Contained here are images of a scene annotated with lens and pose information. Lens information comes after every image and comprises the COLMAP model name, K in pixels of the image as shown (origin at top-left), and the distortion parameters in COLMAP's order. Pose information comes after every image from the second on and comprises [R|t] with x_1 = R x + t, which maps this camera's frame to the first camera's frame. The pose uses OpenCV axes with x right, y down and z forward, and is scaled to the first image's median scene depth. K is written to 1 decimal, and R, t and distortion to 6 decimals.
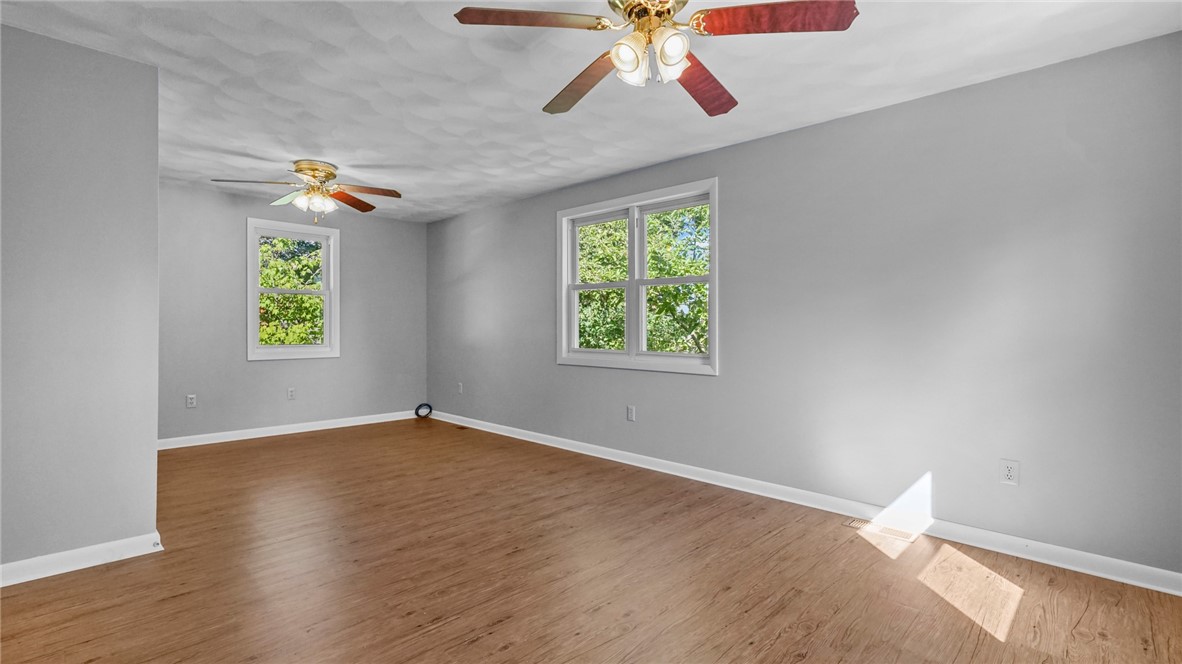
lens RADIAL K [[544.4, 0, 590.3], [0, 544.4, 320.9], [0, 0, 1]] dist [-0.000884, 0.000125]
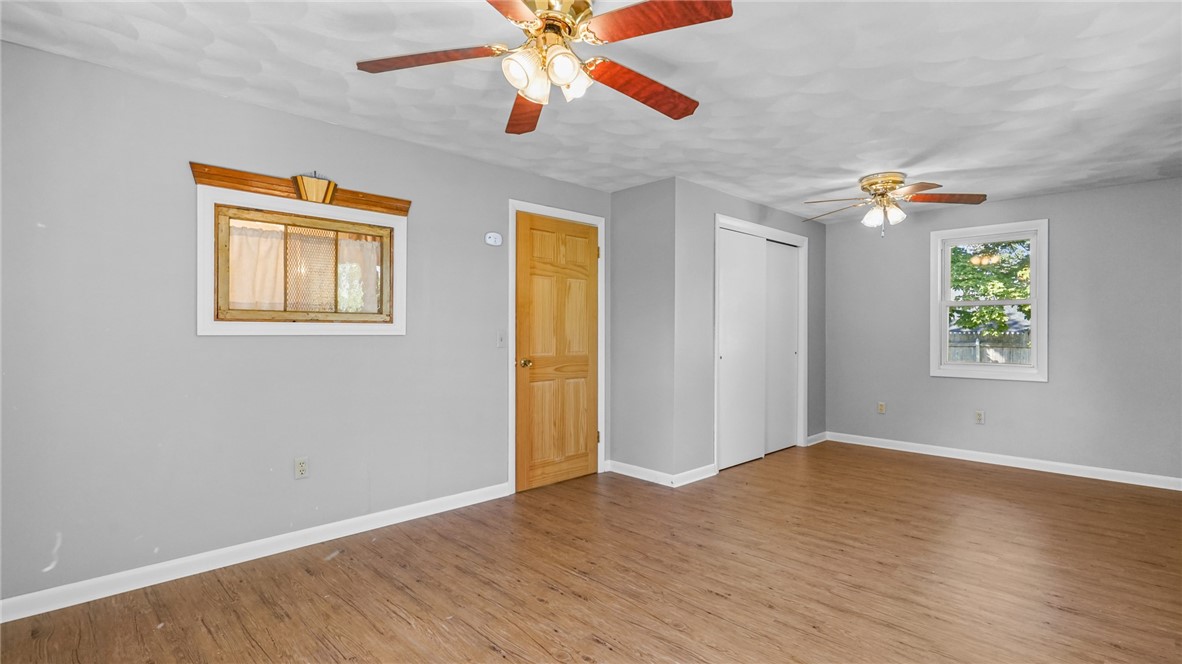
lens RADIAL K [[563.2, 0, 591.6], [0, 563.2, 332.6], [0, 0, 1]] dist [0.003900, 0.001383]
pose [[-0.030336, -0.002289, -0.999537, 0.697246], [0.008975, 0.999956, -0.002563, -0.014767], [0.999499, -0.009048, -0.030314, 0.696533]]
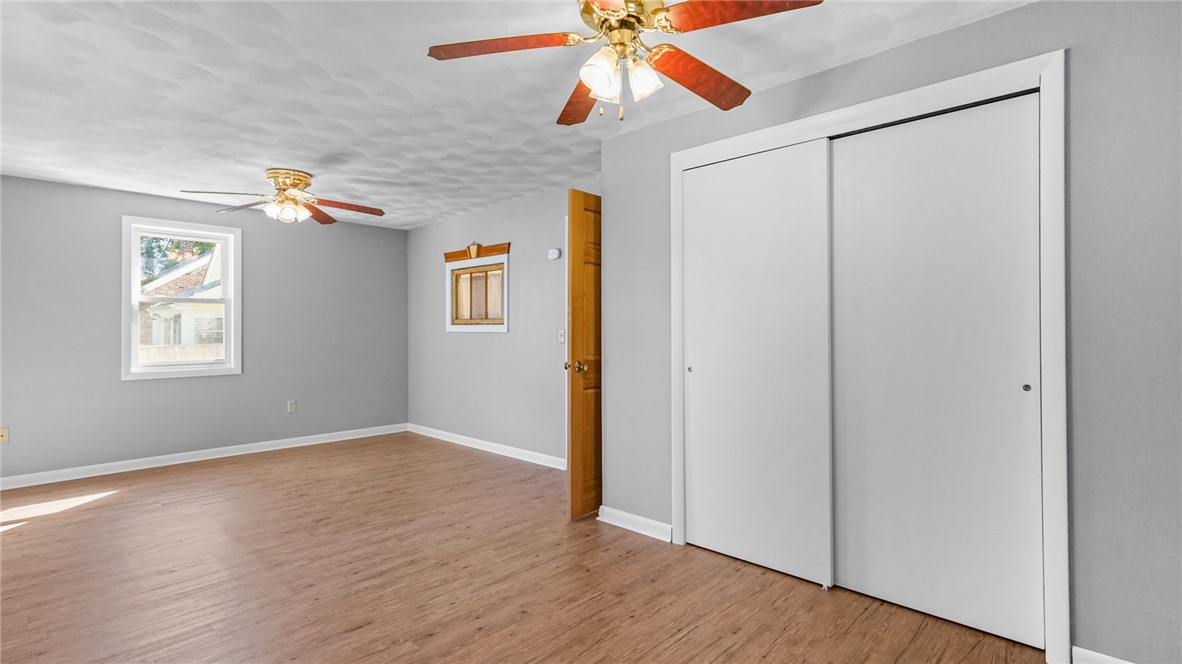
lens RADIAL K [[560.4, 0, 584.4], [0, 560.4, 324.4], [0, 0, 1]] dist [0.000390, 0.000363]
pose [[-0.999996, -0.002572, 0.001029, -0.639965], [-0.002592, 0.999807, -0.019484, -0.007186], [-0.000979, -0.019487, -0.999810, 1.967409]]
